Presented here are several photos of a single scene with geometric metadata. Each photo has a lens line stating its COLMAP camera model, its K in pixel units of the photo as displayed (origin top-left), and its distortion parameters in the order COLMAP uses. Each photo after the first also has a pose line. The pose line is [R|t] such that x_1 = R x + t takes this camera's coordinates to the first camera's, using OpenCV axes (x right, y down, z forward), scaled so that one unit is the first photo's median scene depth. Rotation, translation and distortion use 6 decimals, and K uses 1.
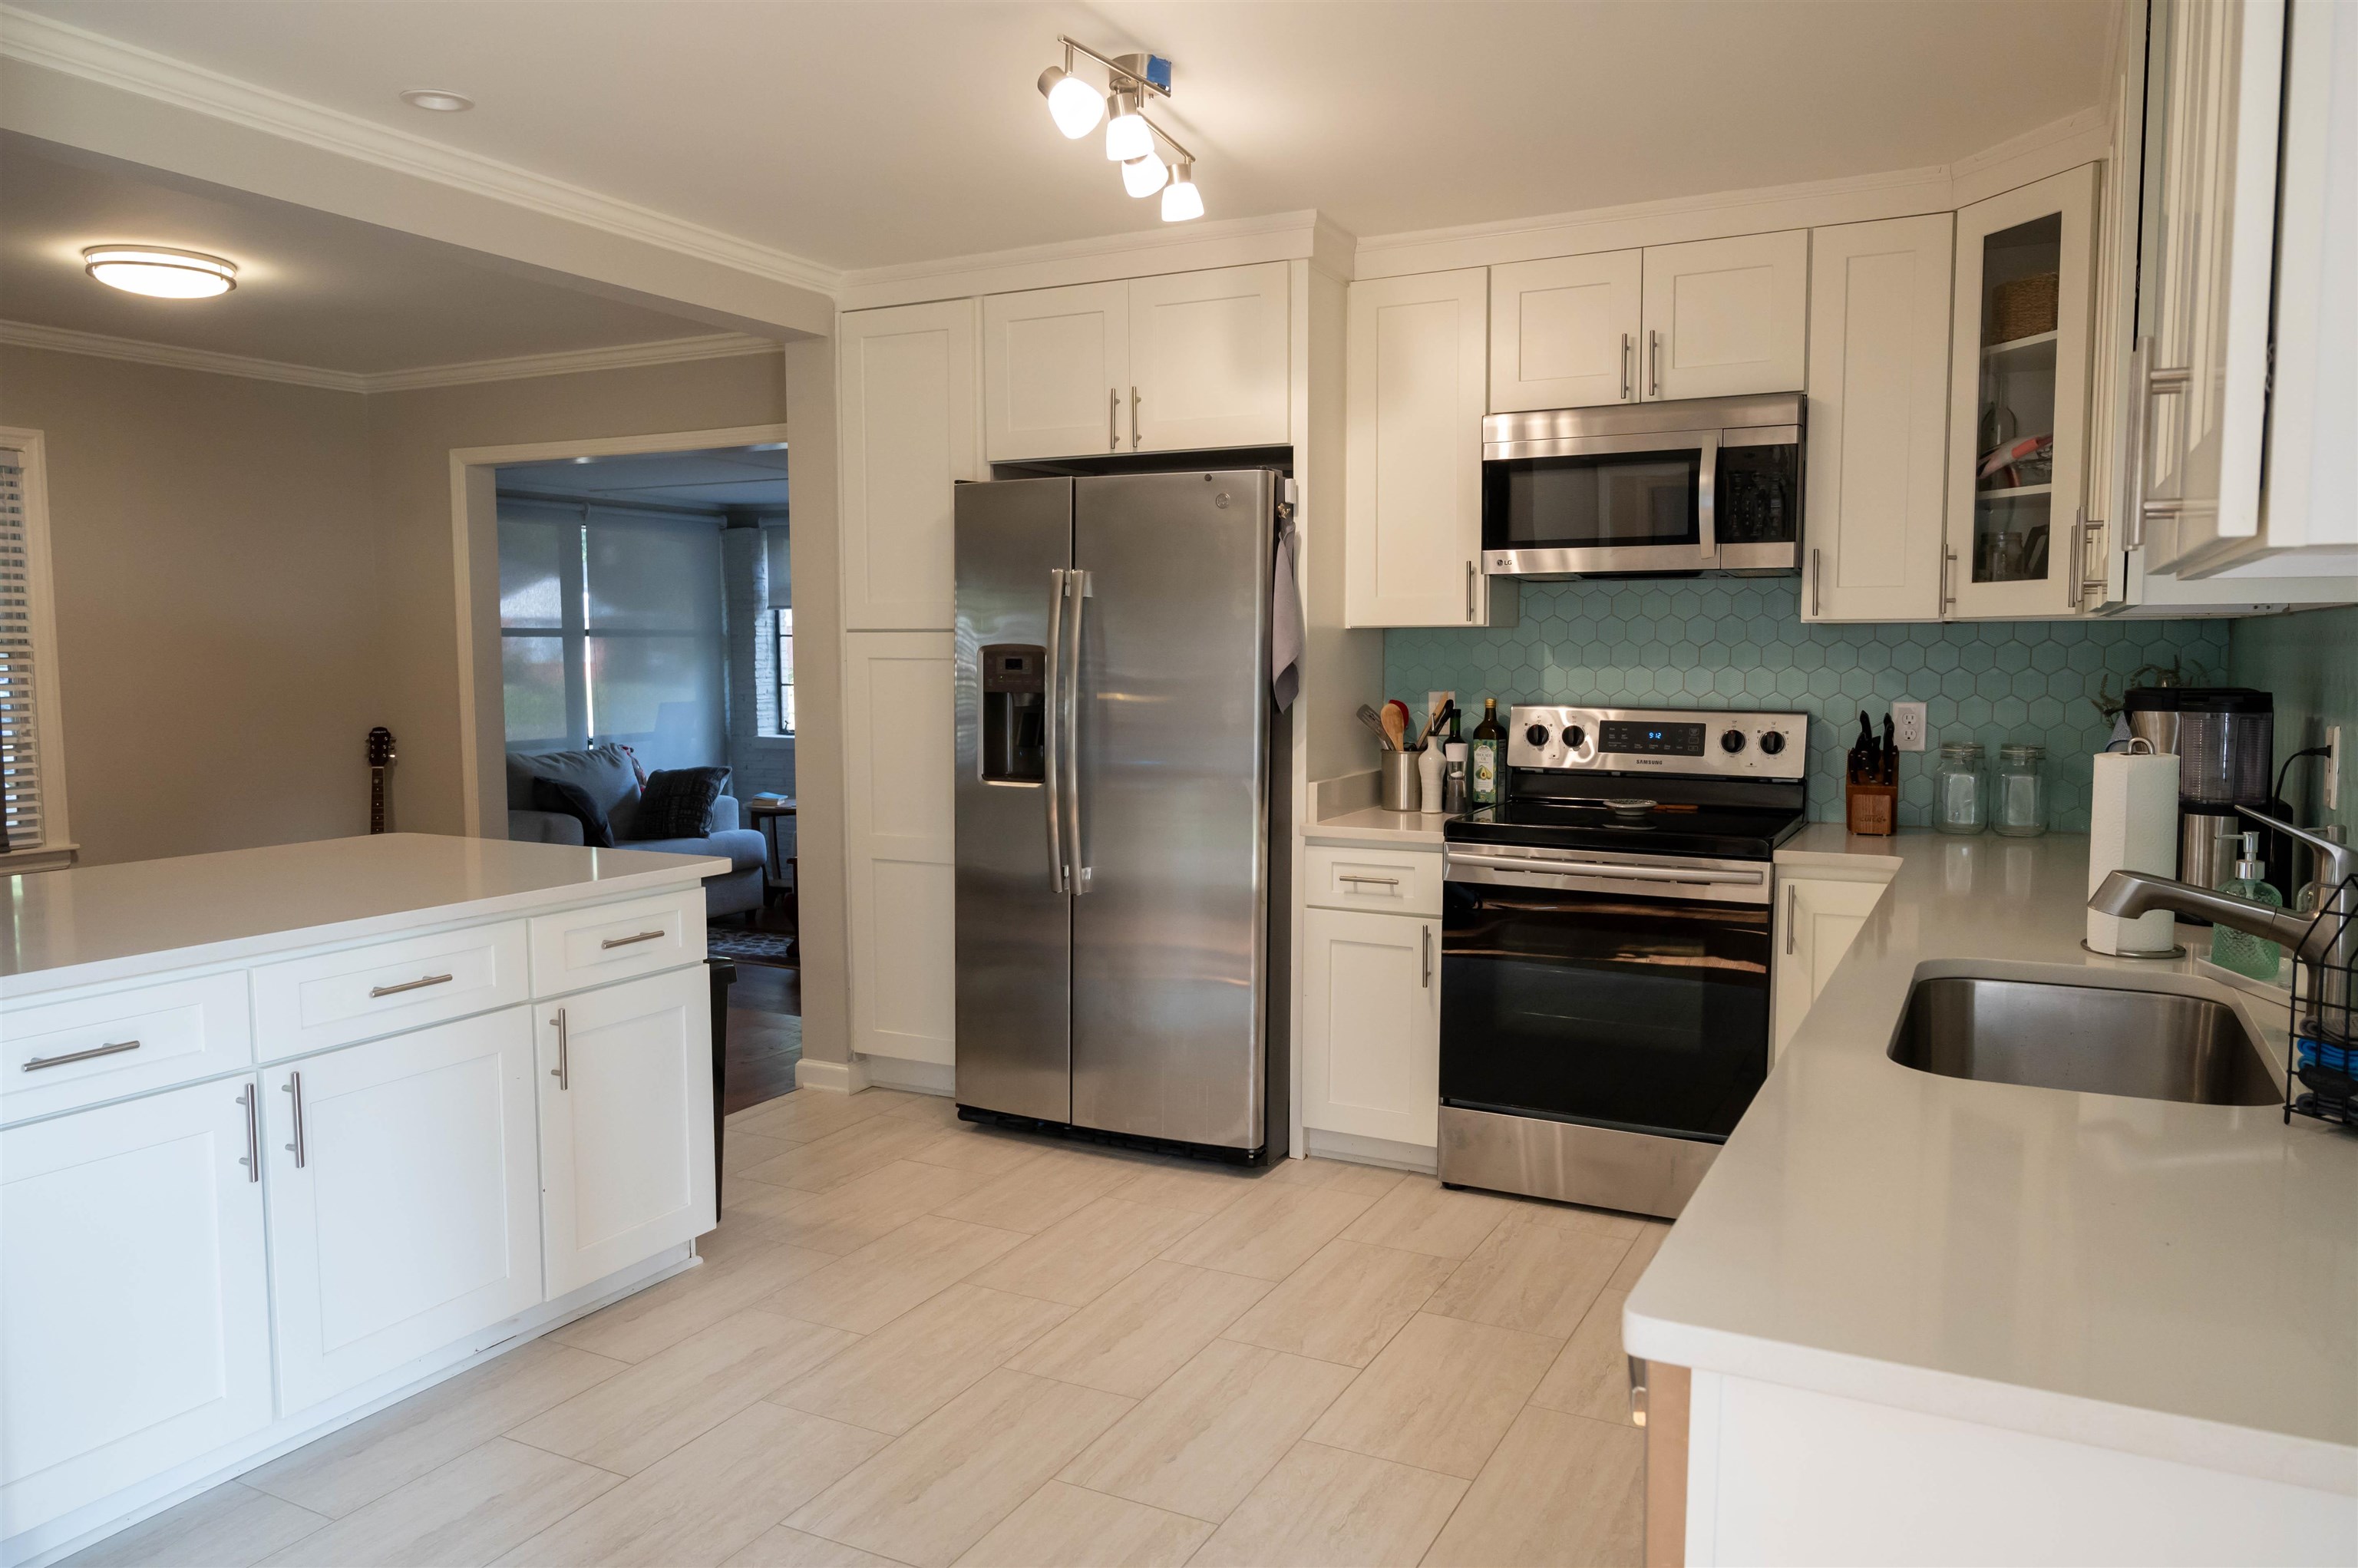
lens RADIAL K [[1632.6, 0, 1175.3], [0, 1632.6, 782.3], [0, 0, 1]] dist [-0.012646, 0.005867]
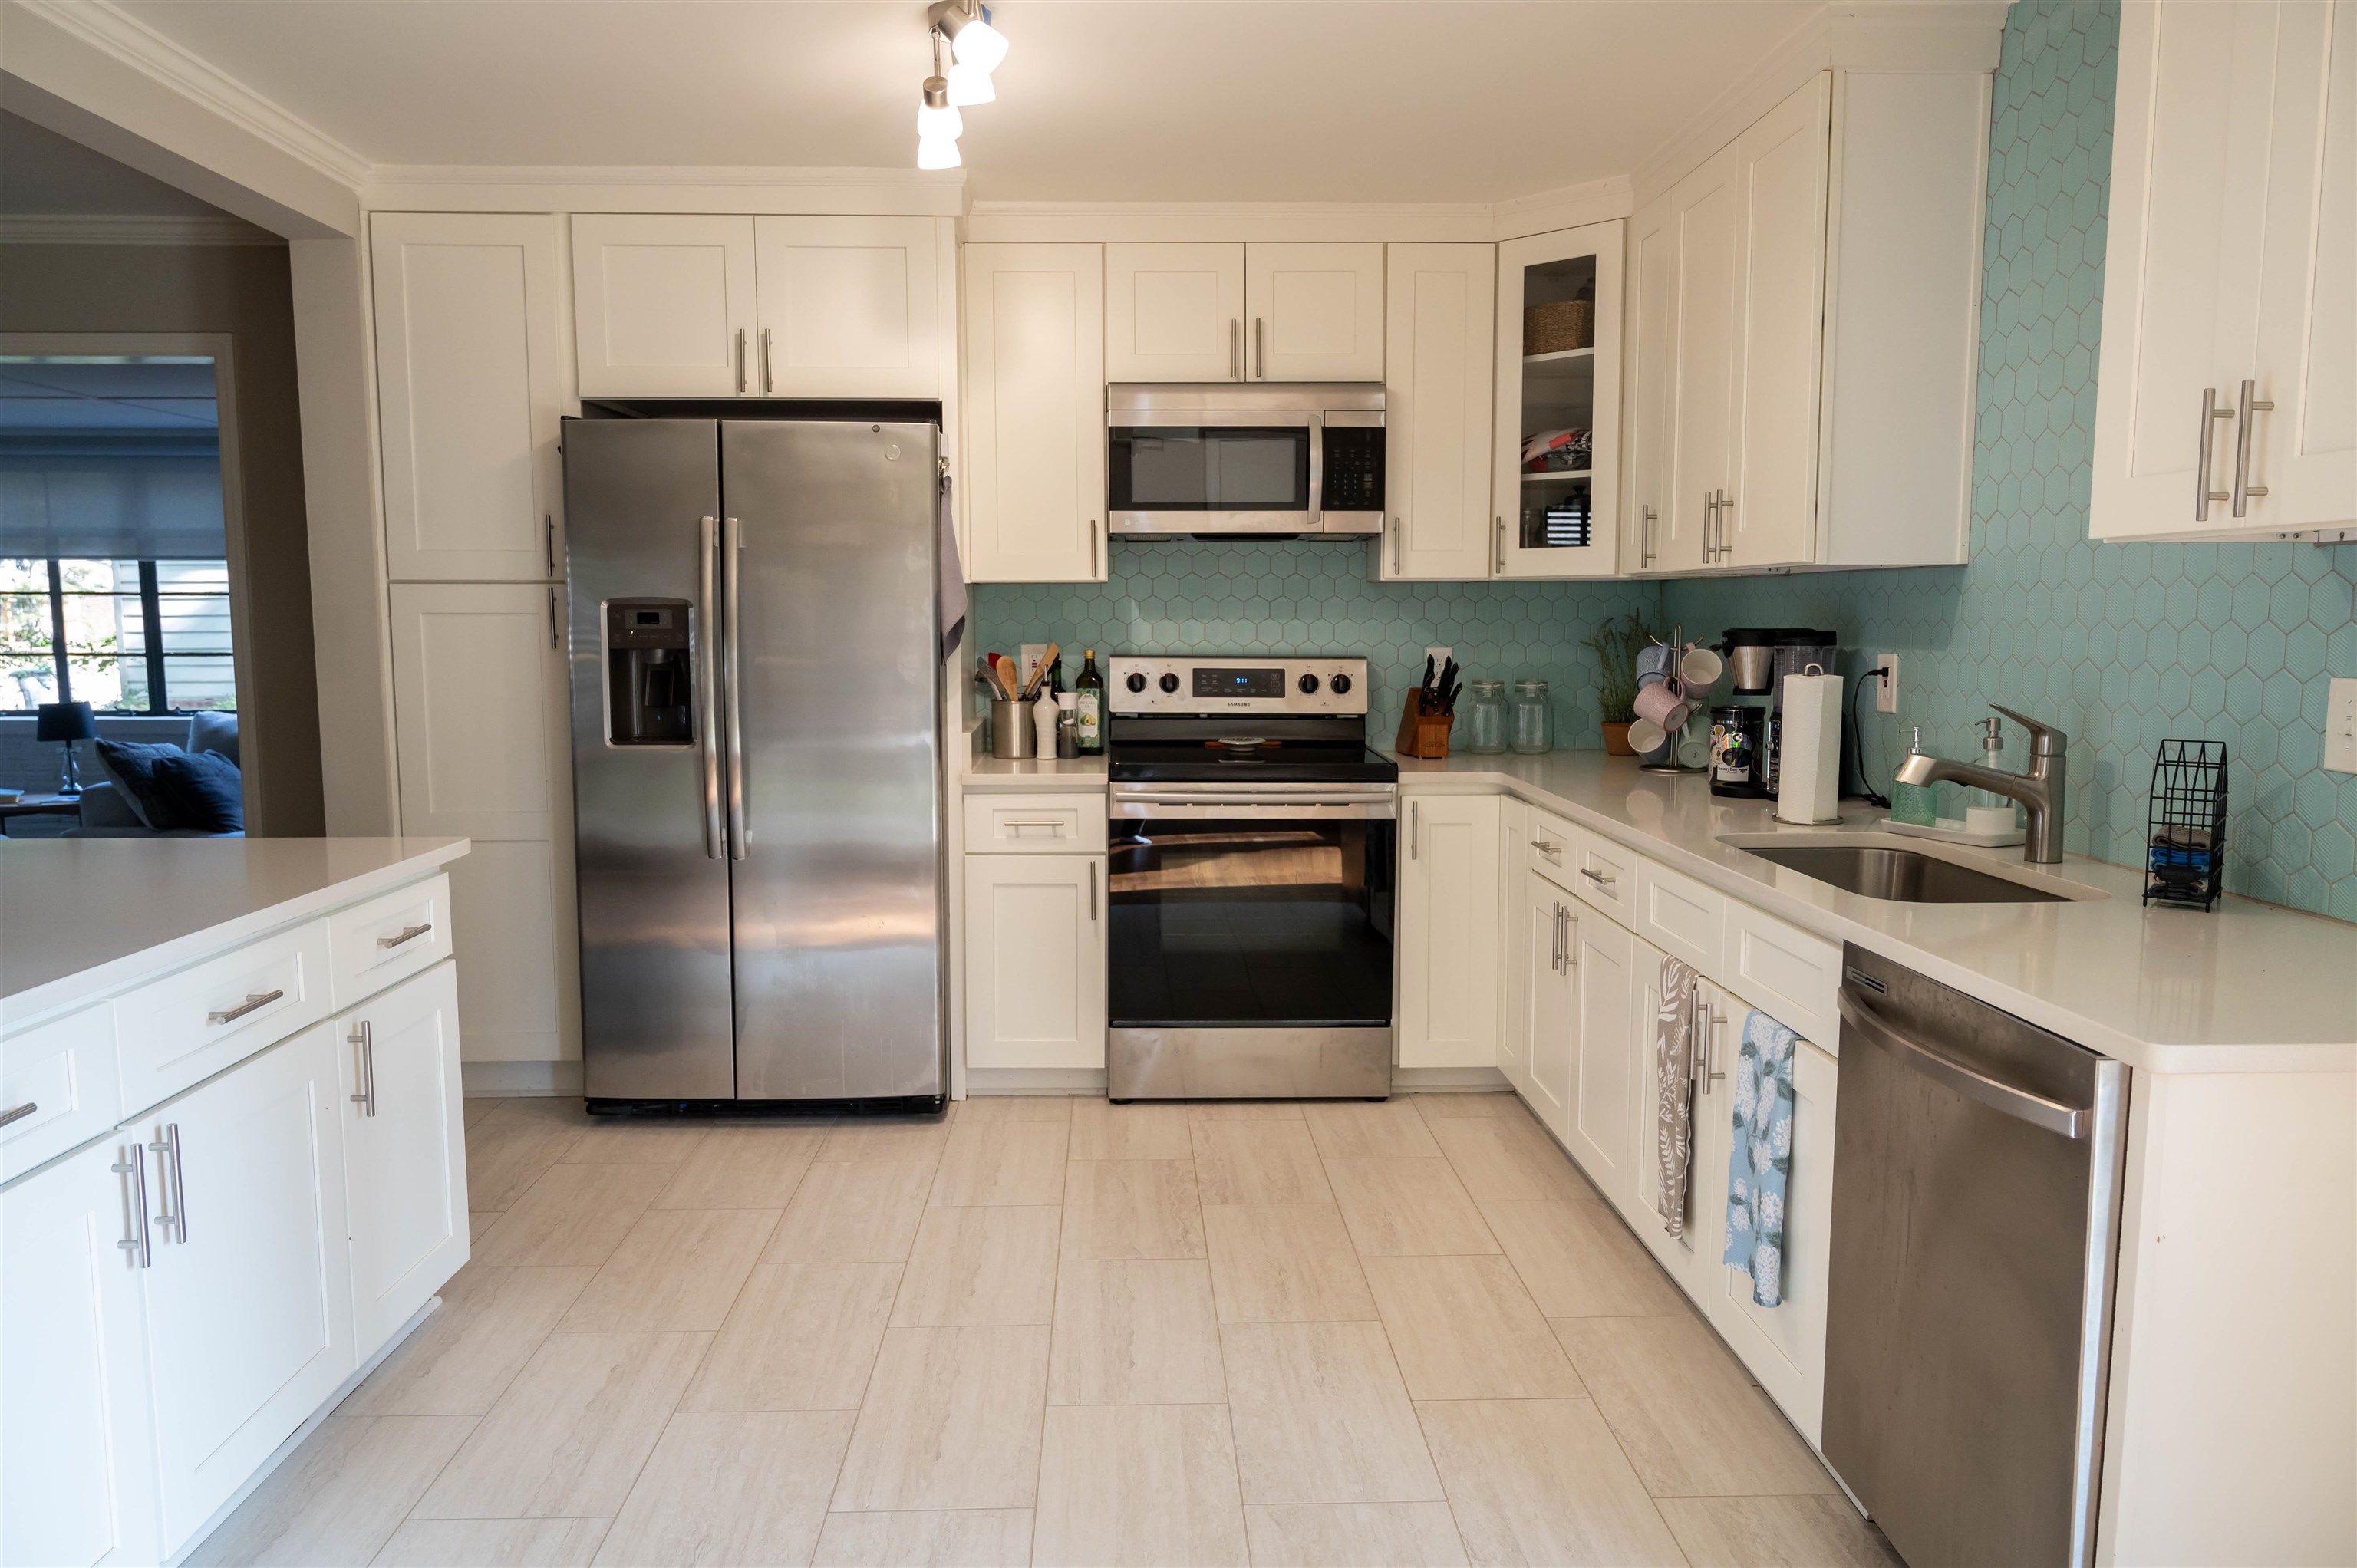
lens RADIAL K [[1631.8, 0, 1160.5], [0, 1631.8, 785.5], [0, 0, 1]] dist [-0.012646, 0.005867]
pose [[0.871589, -0.051760, 0.487497, -0.324061], [0.040512, 0.998614, 0.033598, 0.003853], [-0.488560, -0.009535, 0.872478, 0.048283]]
